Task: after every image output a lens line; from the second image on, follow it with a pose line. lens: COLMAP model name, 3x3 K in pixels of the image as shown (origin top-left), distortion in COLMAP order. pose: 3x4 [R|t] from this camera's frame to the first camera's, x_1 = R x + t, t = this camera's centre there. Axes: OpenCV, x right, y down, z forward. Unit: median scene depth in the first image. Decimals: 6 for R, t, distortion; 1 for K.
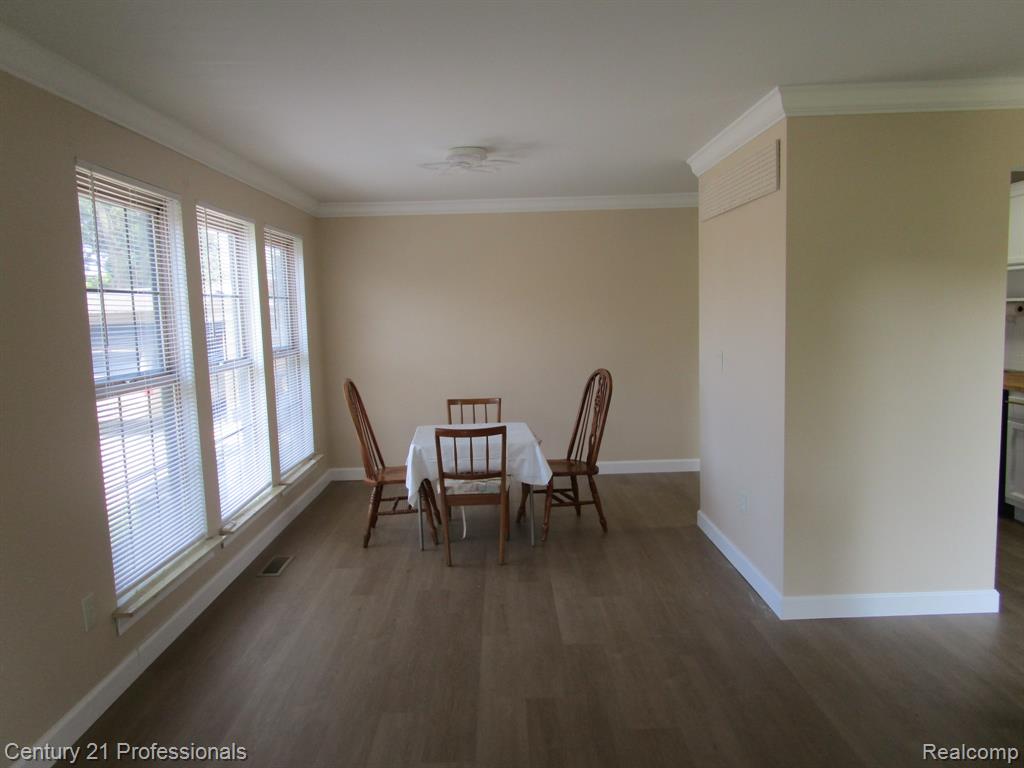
lens RADIAL K [[740.6, 0, 512.0], [0, 740.6, 384.0], [0, 0, 1]] dist [-0.012678, -0.000042]
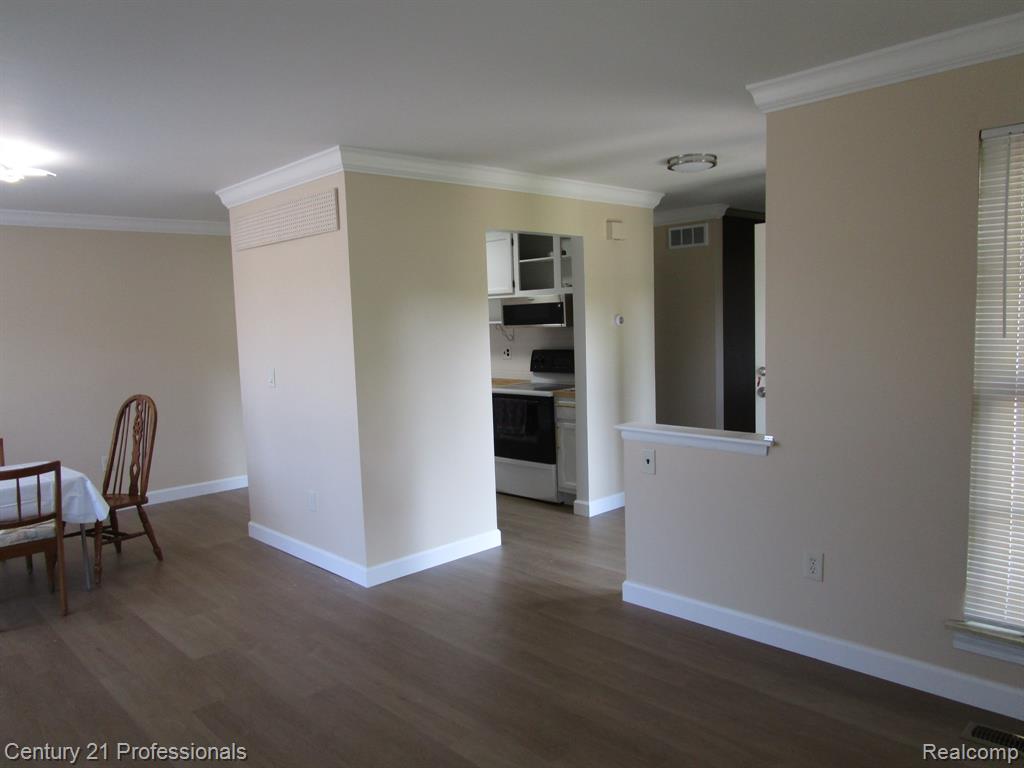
lens RADIAL K [[740.6, 0, 512.0], [0, 740.6, 384.0], [0, 0, 1]] dist [-0.012678, -0.000042]
pose [[0.721794, -0.055016, 0.689918, -0.220892], [0.083035, 0.996519, -0.007407, 0.015377], [-0.687109, 0.062633, 0.723850, -0.038497]]
